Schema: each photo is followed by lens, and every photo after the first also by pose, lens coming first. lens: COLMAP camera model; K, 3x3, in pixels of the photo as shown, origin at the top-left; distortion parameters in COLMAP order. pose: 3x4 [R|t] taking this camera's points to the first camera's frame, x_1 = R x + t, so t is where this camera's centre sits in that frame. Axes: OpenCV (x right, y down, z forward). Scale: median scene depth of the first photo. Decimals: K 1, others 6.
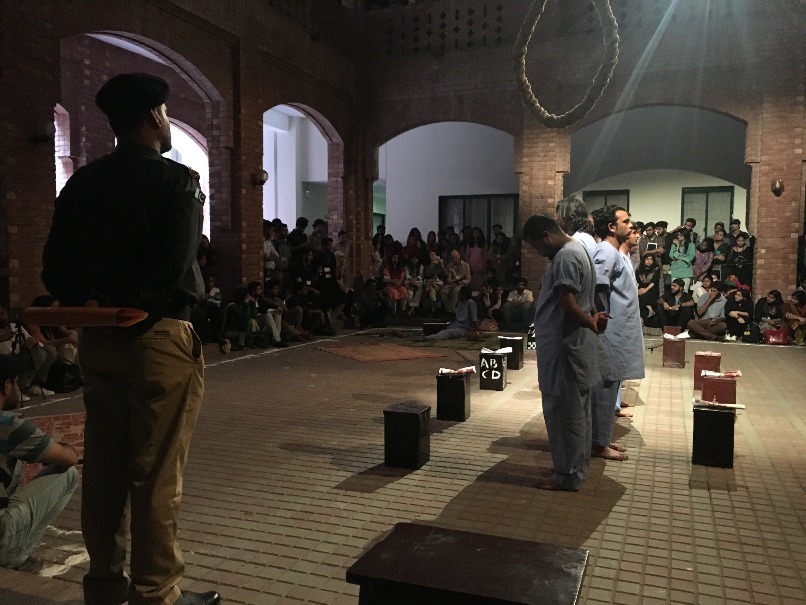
lens RADIAL K [[679.3, 0, 403.8], [0, 679.3, 304.5], [0, 0, 1]] dist [0.011515, 0.002253]
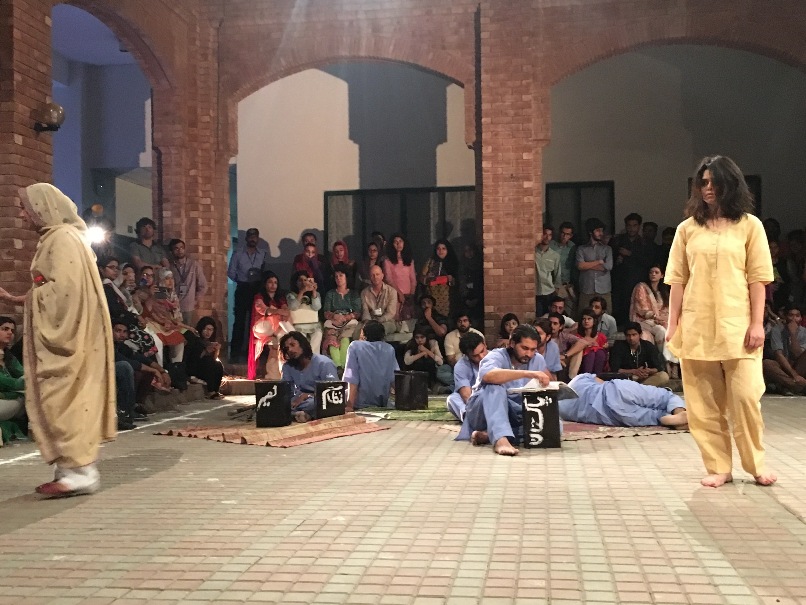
lens RADIAL K [[921.9, 0, 402.4], [0, 921.9, 305.0], [0, 0, 1]] dist [0.041458, 0.000000]
pose [[0.976083, -0.014407, 0.216920, -0.079018], [0.032607, 0.996217, -0.080557, 0.021931], [-0.214939, 0.085703, 0.972860, 0.189379]]
